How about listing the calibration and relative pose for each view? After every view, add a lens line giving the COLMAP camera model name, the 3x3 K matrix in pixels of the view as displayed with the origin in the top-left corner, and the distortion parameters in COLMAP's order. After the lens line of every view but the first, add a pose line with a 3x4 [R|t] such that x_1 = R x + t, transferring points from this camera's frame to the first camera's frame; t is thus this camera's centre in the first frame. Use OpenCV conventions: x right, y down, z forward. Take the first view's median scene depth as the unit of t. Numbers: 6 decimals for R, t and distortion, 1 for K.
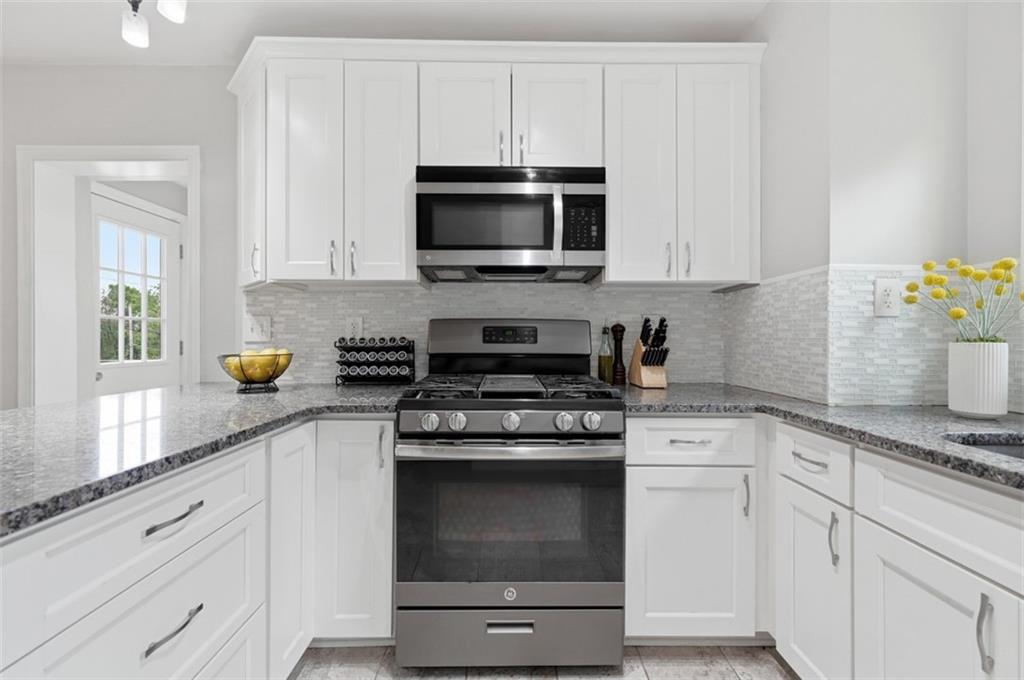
lens RADIAL K [[410.6, 0, 515.3], [0, 410.6, 340.2], [0, 0, 1]] dist [-0.001019, -0.000464]
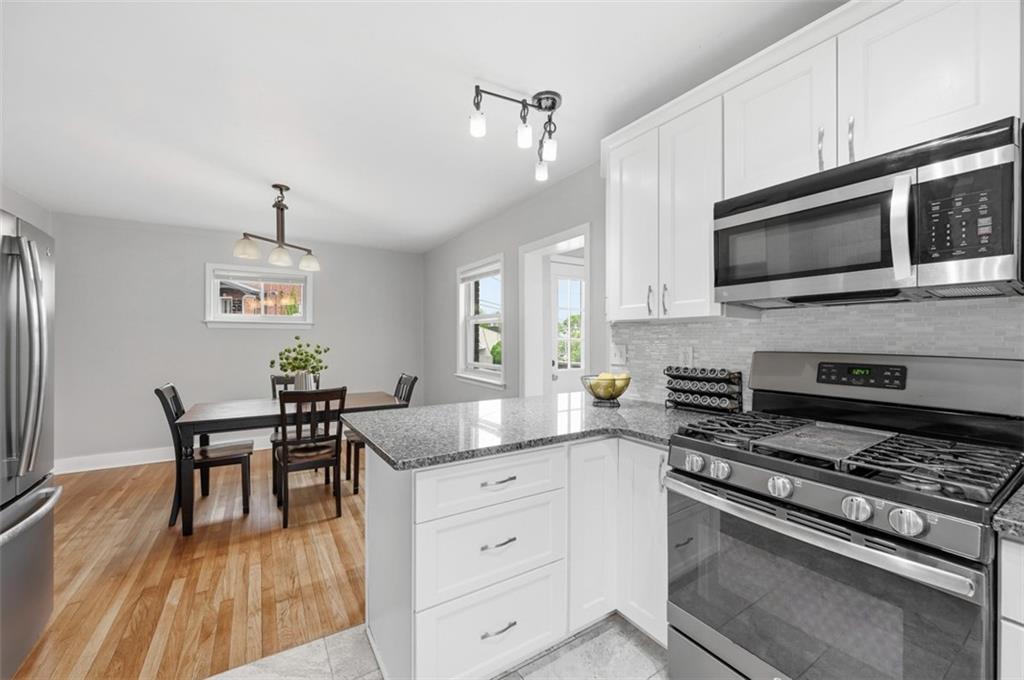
lens RADIAL K [[410.6, 0, 514.1], [0, 410.6, 341.7], [0, 0, 1]] dist [-0.001019, -0.000464]
pose [[0.525018, 0.007833, -0.851055, 0.341852], [-0.002674, 0.999968, 0.007554, -0.089869], [0.851087, -0.001690, 0.525022, 0.056514]]
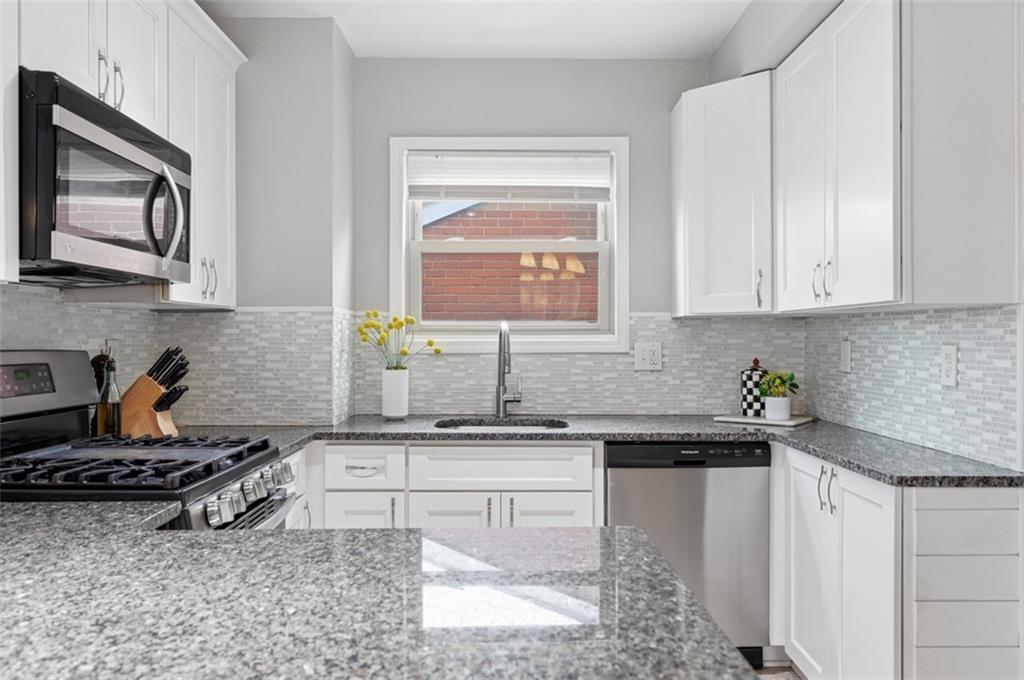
lens RADIAL K [[779.8, 0, 511.7], [0, 779.8, 340.5], [0, 0, 1]] dist [-0.008539, 0.001691]
pose [[0.008981, -0.003144, 0.999955, -1.198487], [0.005090, 0.999982, 0.003098, -0.074690], [-0.999947, 0.005061, 0.008997, 0.378070]]
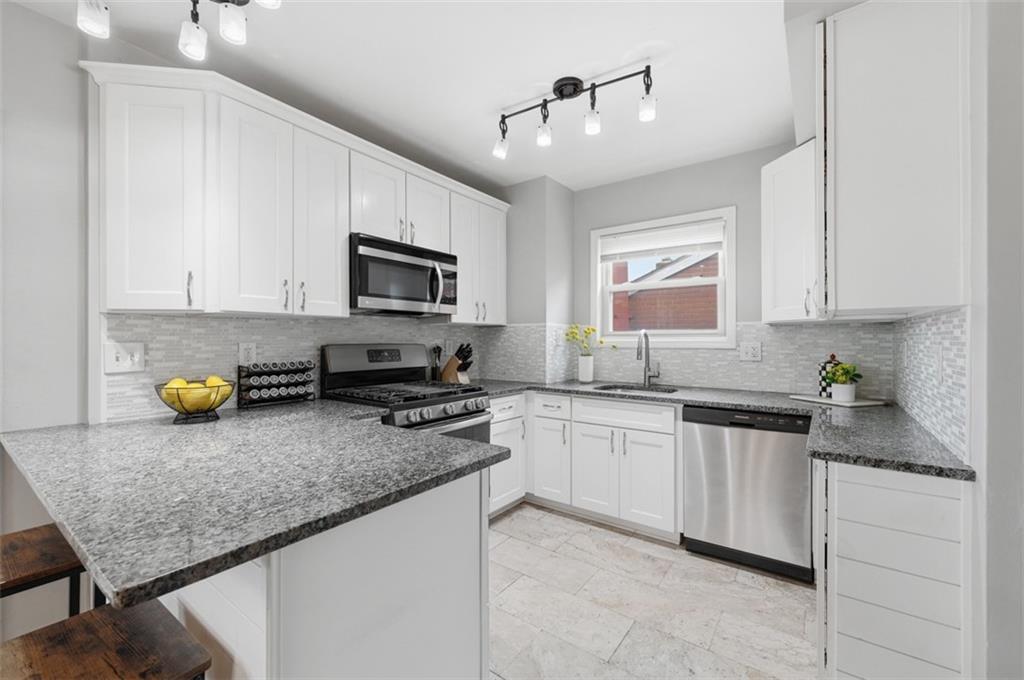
lens RADIAL K [[410.6, 0, 516.7], [0, 410.6, 341.8], [0, 0, 1]] dist [-0.001019, -0.000464]
pose [[0.599437, -0.003812, 0.800413, -0.964007], [0.003708, 0.999991, 0.001986, -0.068368], [-0.800413, 0.001777, 0.599446, -0.206364]]
